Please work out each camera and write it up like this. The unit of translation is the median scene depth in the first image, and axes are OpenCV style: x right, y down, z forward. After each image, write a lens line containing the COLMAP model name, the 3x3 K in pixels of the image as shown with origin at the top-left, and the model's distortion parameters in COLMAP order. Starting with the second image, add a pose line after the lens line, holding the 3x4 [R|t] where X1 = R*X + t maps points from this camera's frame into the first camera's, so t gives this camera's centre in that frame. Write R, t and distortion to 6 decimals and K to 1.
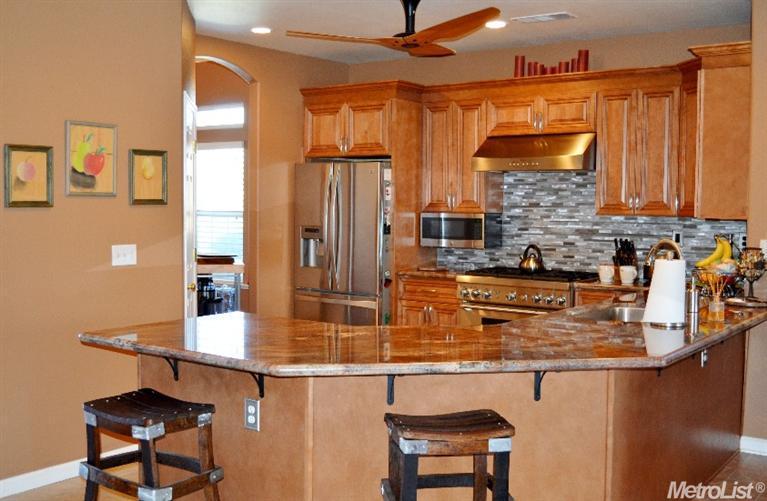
lens RADIAL K [[909.1, 0, 395.2], [0, 909.1, 248.9], [0, 0, 1]] dist [-0.017723, -0.012444]
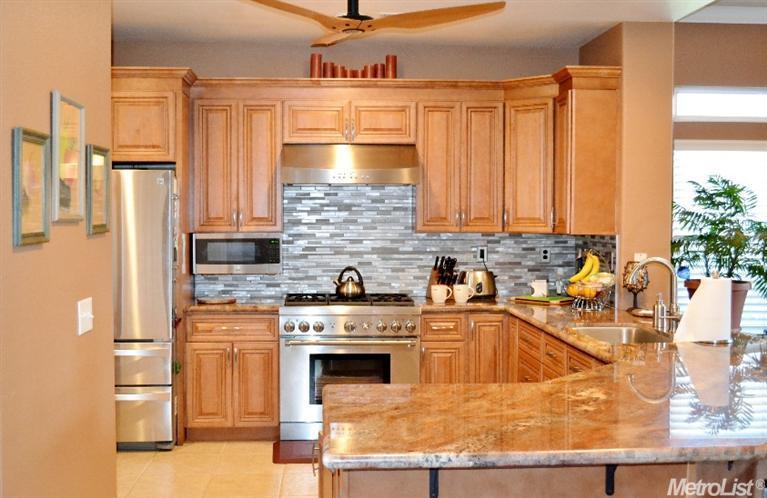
lens RADIAL K [[909.1, 0, 395.2], [0, 909.1, 247.4], [0, 0, 1]] dist [-0.017723, -0.012444]
pose [[0.762670, -0.029818, 0.646100, -0.391144], [0.037092, 0.999309, 0.002335, -0.023848], [-0.645723, 0.022184, 0.763249, 0.284925]]
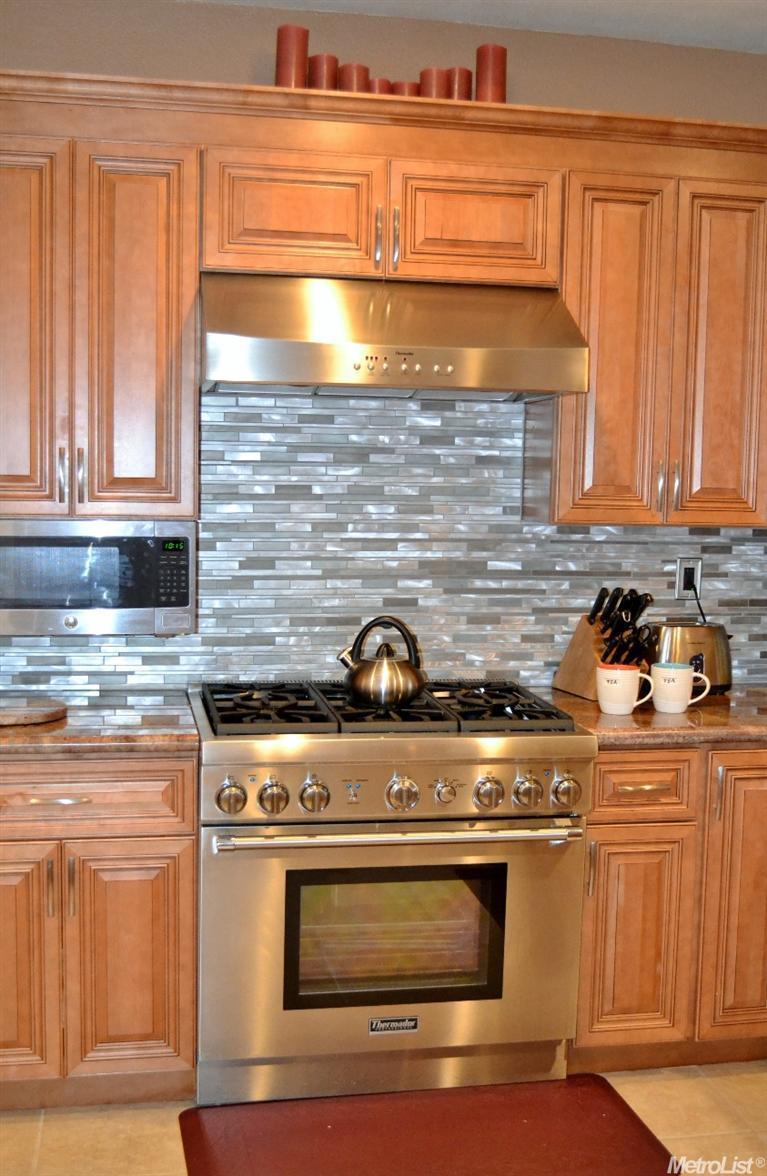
lens RADIAL K [[1343.0, 0, 399.9], [0, 1343.0, 592.0], [0, 0, 1]] dist [-0.023808, -0.026801]
pose [[0.678757, -0.057919, 0.732075, -0.197674], [0.022409, 0.998054, 0.058184, -0.041417], [-0.734021, -0.023088, 0.678734, 0.663851]]
